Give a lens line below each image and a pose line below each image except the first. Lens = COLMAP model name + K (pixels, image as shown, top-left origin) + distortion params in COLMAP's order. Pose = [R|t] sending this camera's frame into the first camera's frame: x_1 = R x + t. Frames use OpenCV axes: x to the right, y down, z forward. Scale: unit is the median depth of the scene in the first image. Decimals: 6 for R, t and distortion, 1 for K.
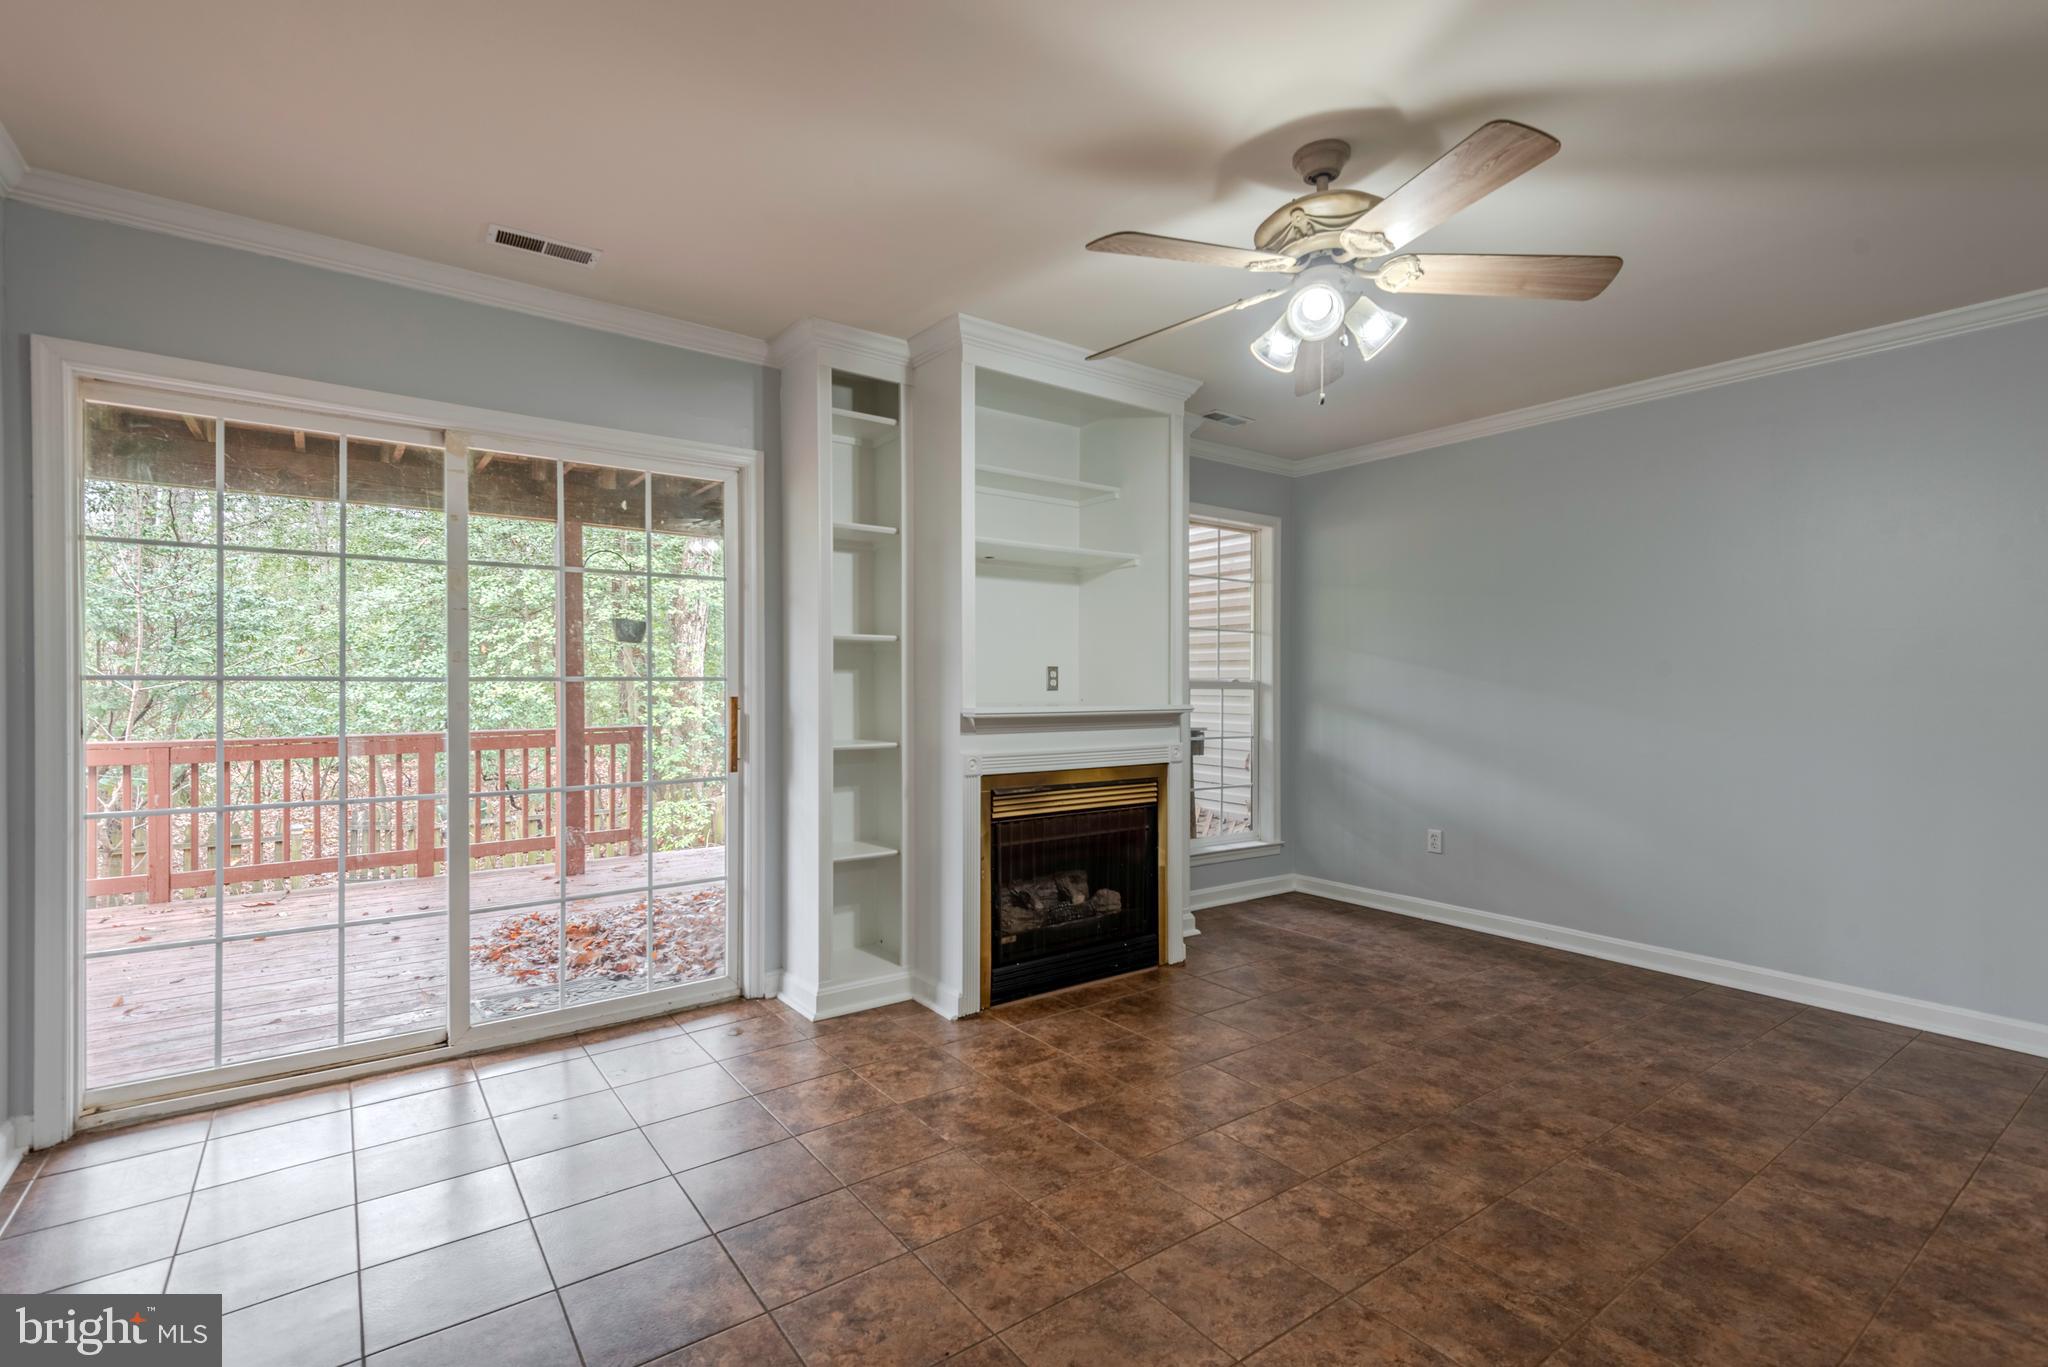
lens RADIAL K [[932.2, 0, 1030.3], [0, 932.2, 684.7], [0, 0, 1]] dist [0.022222, -0.008383]
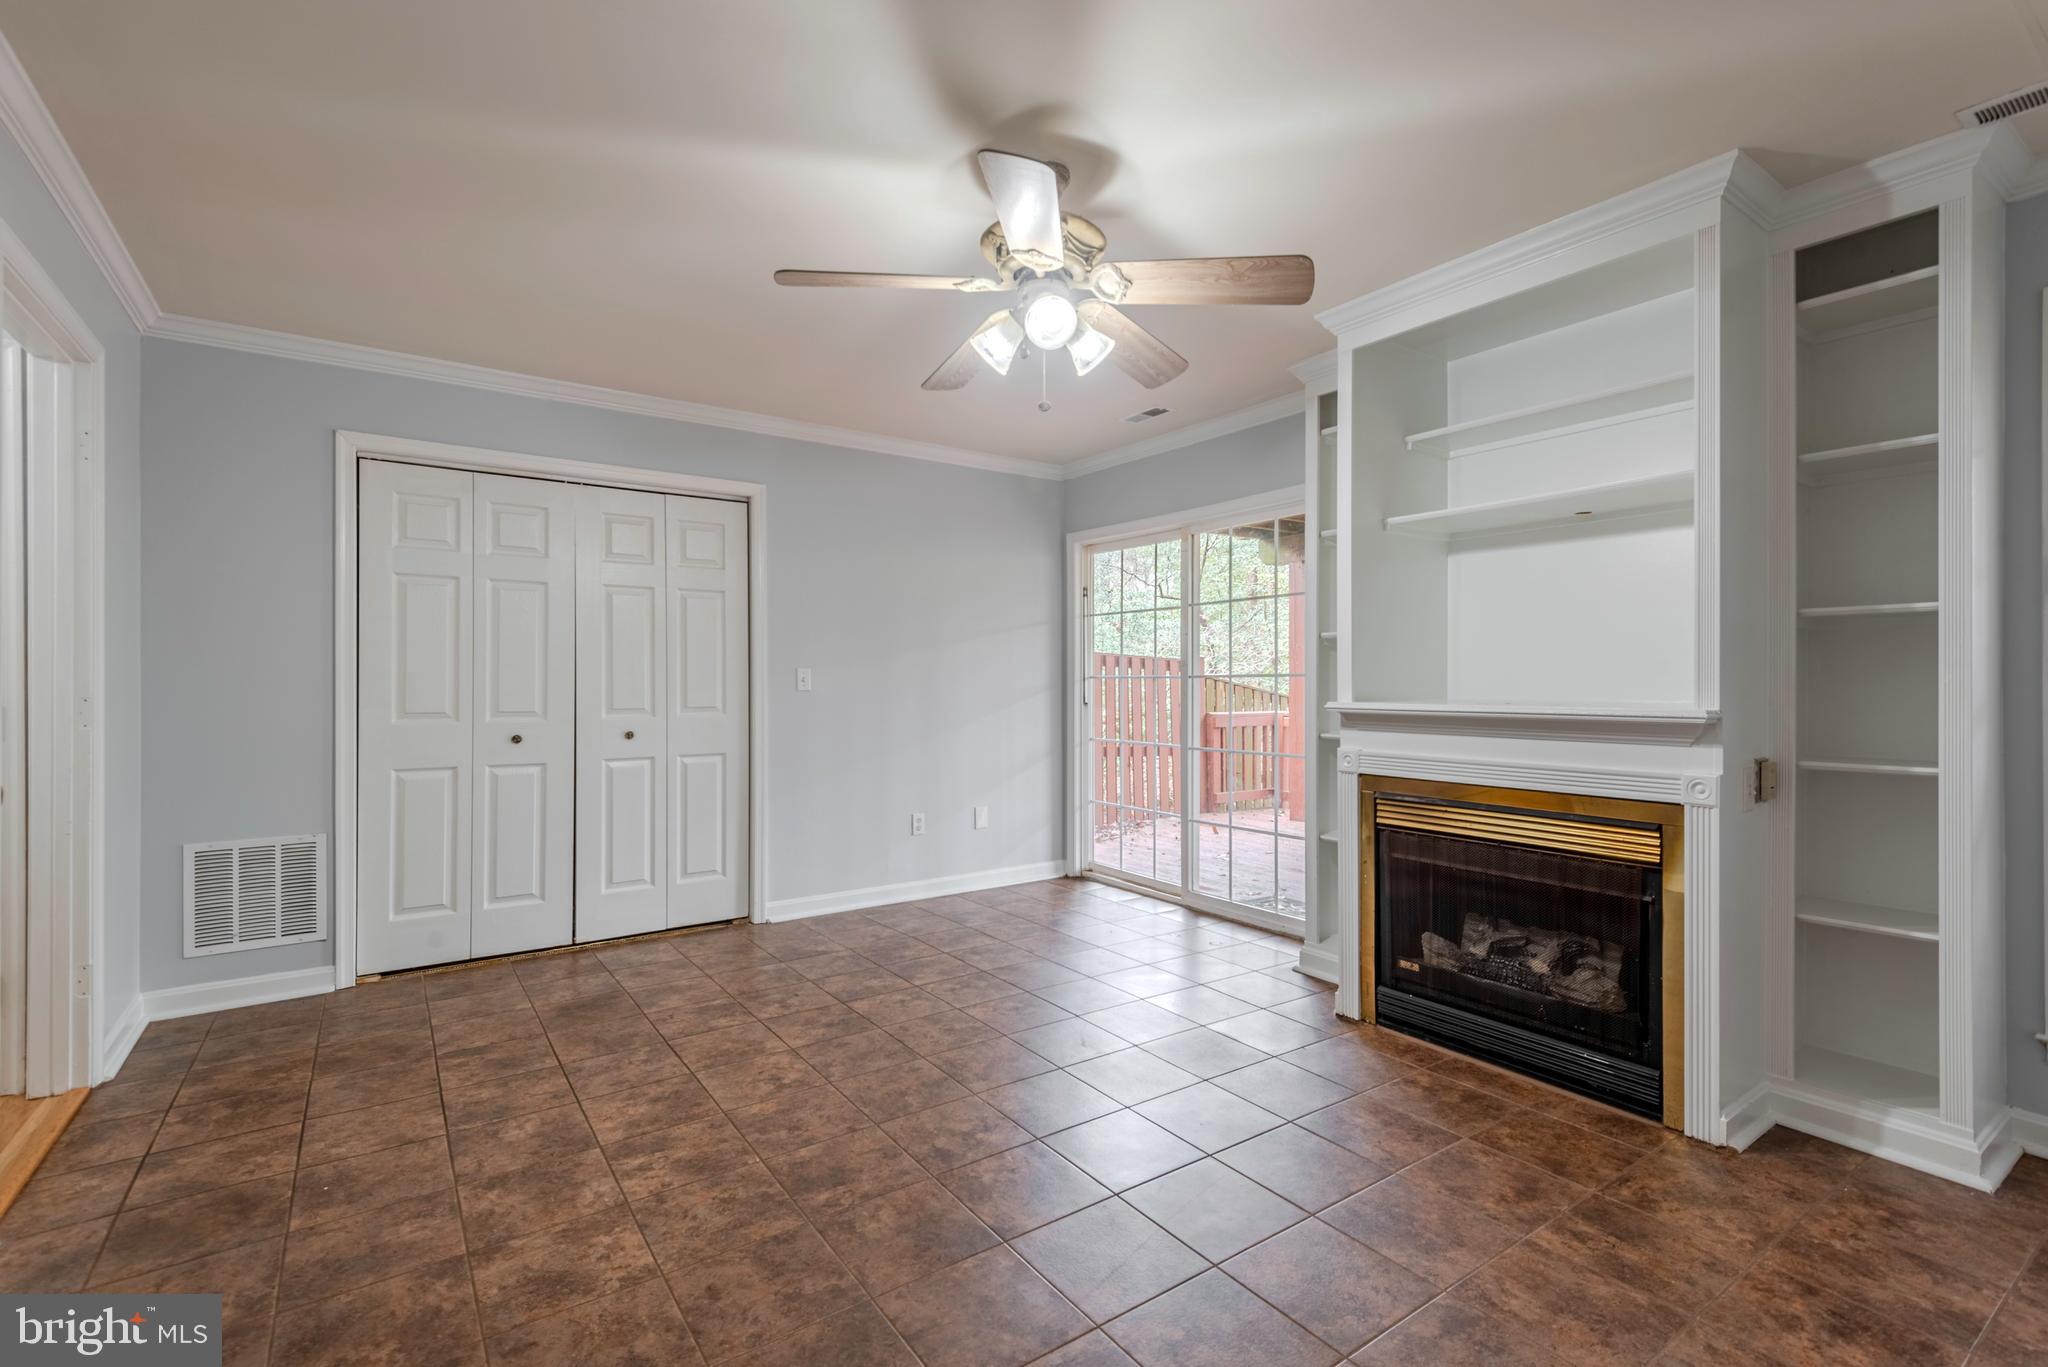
lens RADIAL K [[932.2, 0, 1010.5], [0, 932.2, 680.6], [0, 0, 1]] dist [0.022222, -0.008383]
pose [[-0.047615, -0.003470, -0.998860, 0.882395], [-0.000263, 0.999994, -0.003462, 0.005339], [0.998866, 0.000098, -0.047616, 0.660245]]
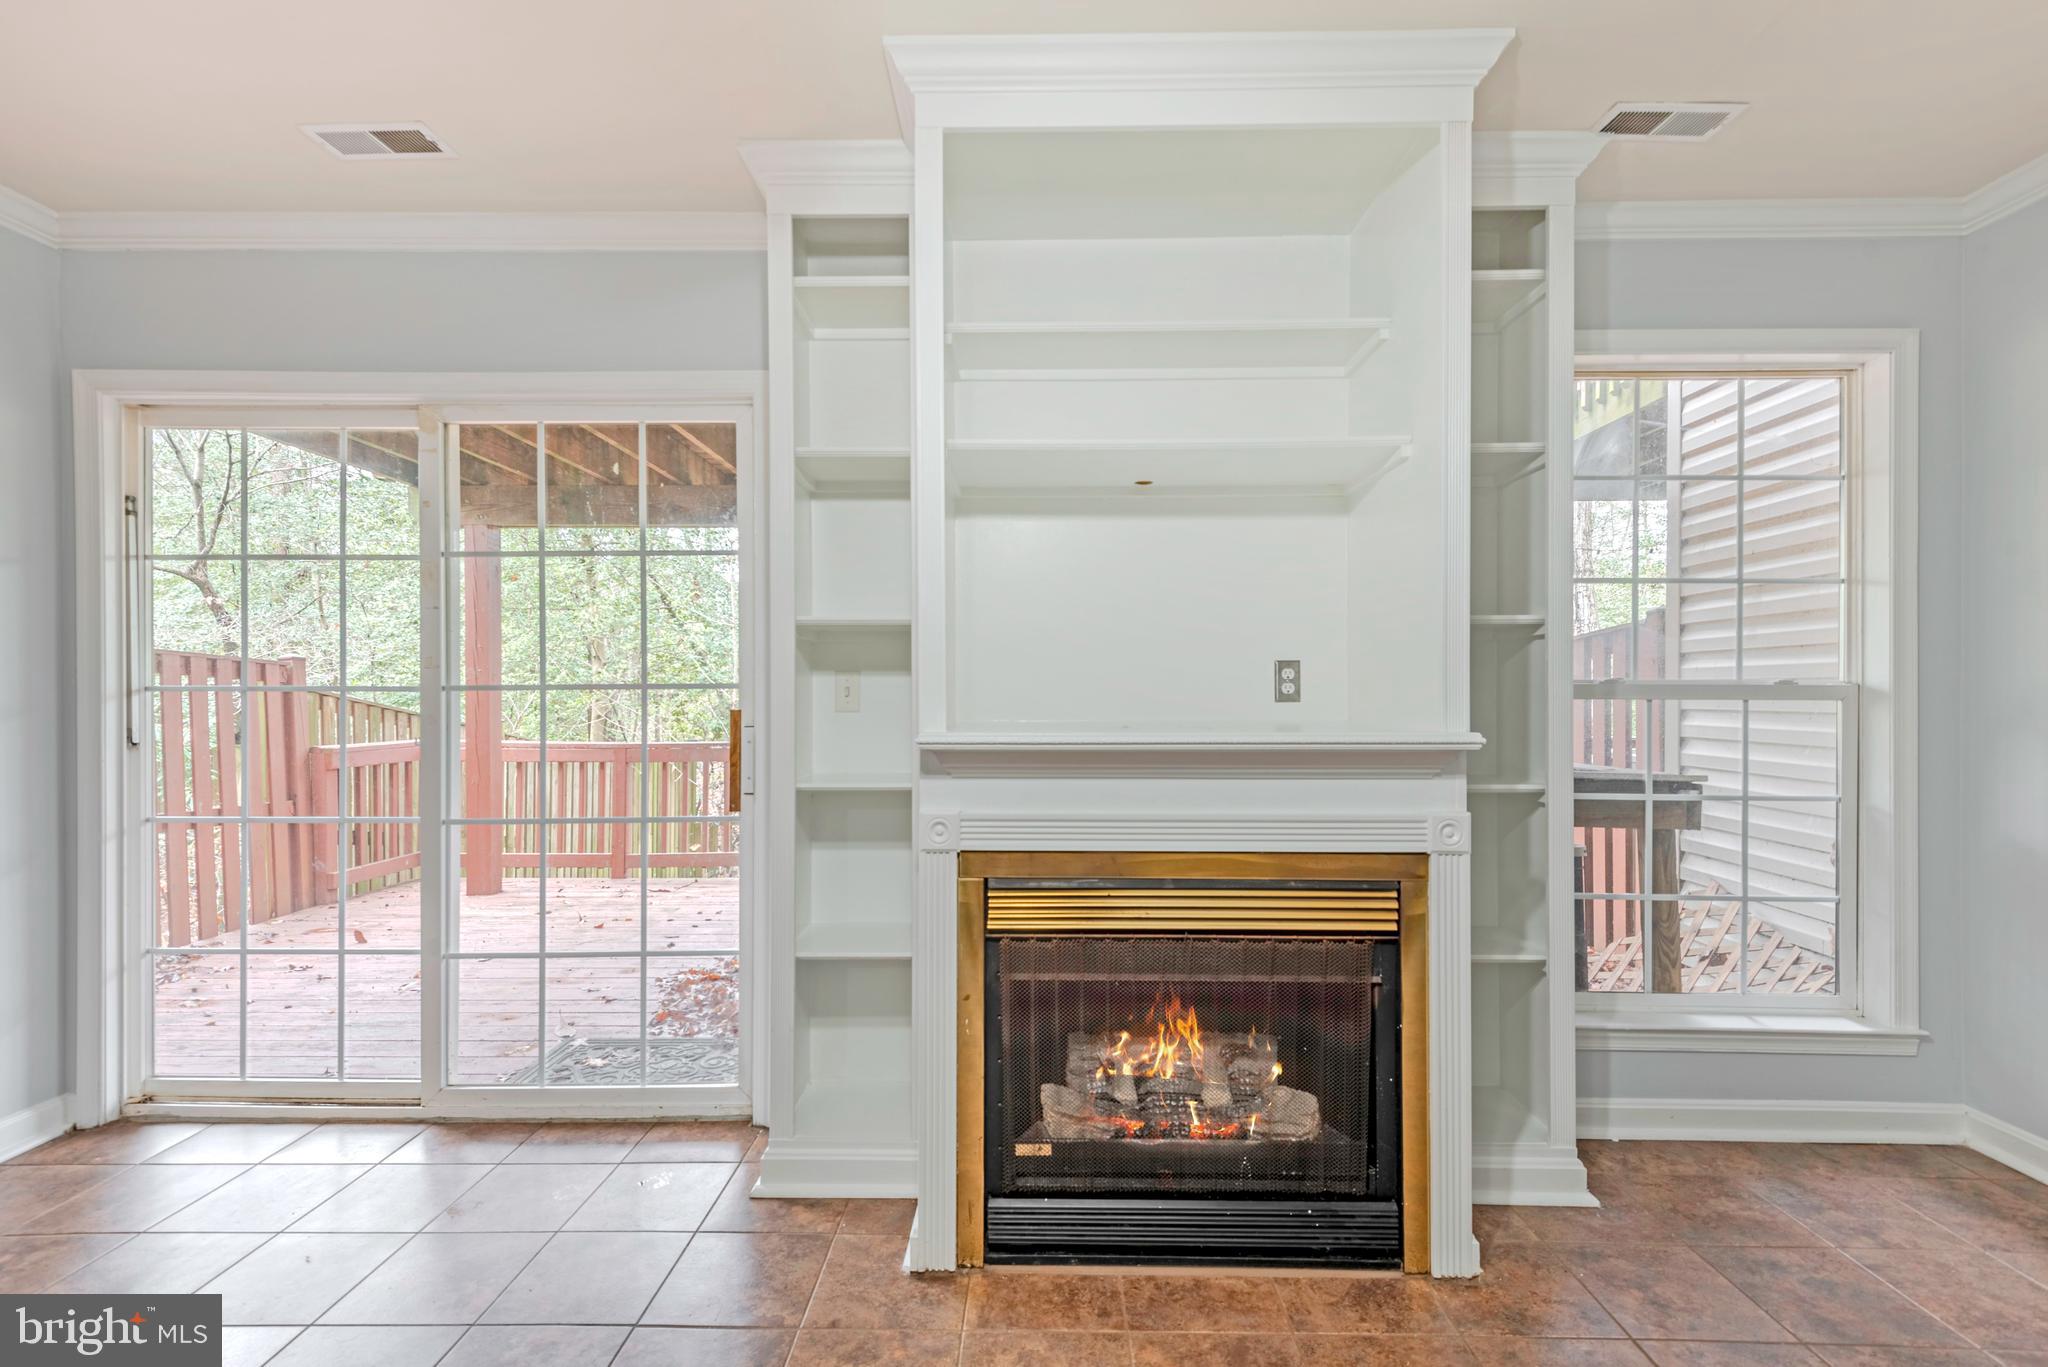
lens RADIAL K [[932.2, 0, 1032.2], [0, 932.2, 696.1], [0, 0, 1]] dist [0.022222, -0.008383]
pose [[0.791766, -0.002913, -0.610817, 0.315301], [0.002320, 0.999996, -0.001761, 0.003901], [0.610820, -0.000023, 0.791770, 0.554181]]
